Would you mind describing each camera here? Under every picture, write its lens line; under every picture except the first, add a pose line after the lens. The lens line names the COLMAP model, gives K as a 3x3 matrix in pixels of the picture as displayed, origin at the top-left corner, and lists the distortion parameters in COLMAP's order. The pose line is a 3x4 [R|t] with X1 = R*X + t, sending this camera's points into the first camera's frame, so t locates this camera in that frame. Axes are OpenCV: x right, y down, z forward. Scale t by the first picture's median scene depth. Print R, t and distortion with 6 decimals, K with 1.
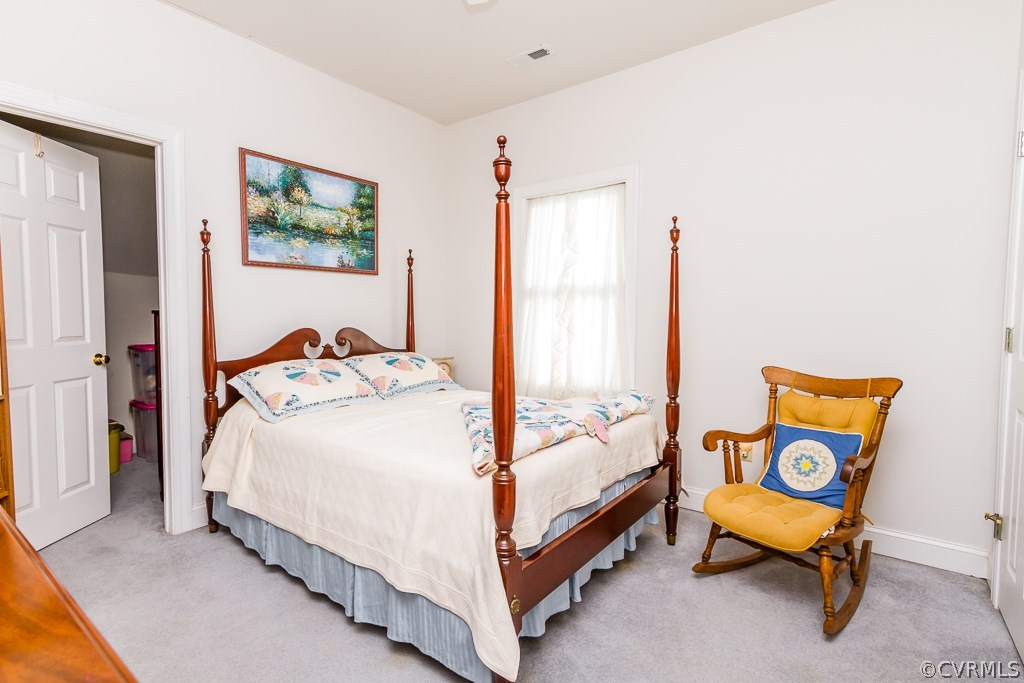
lens RADIAL K [[467.4, 0, 509.4], [0, 467.4, 338.5], [0, 0, 1]] dist [-0.005261, 0.000727]
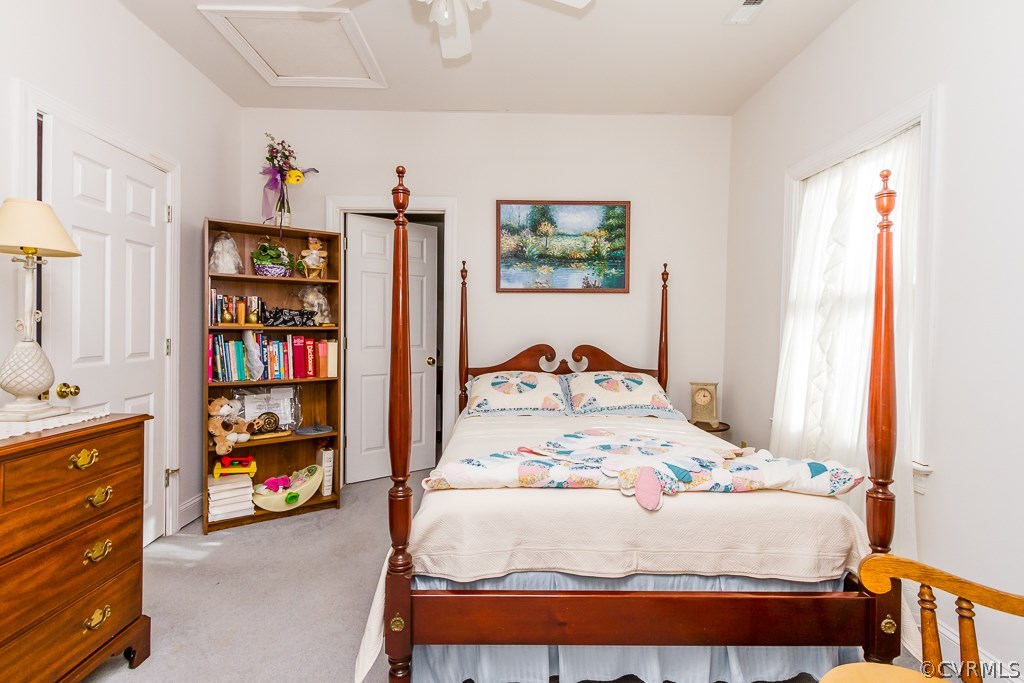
lens RADIAL K [[467.4, 0, 510.7], [0, 467.4, 337.0], [0, 0, 1]] dist [-0.005261, 0.000727]
pose [[0.637261, 0.017340, -0.770453, 0.383682], [-0.047419, 0.998735, -0.016744, -0.016495], [0.769188, 0.047205, 0.637276, 0.211407]]
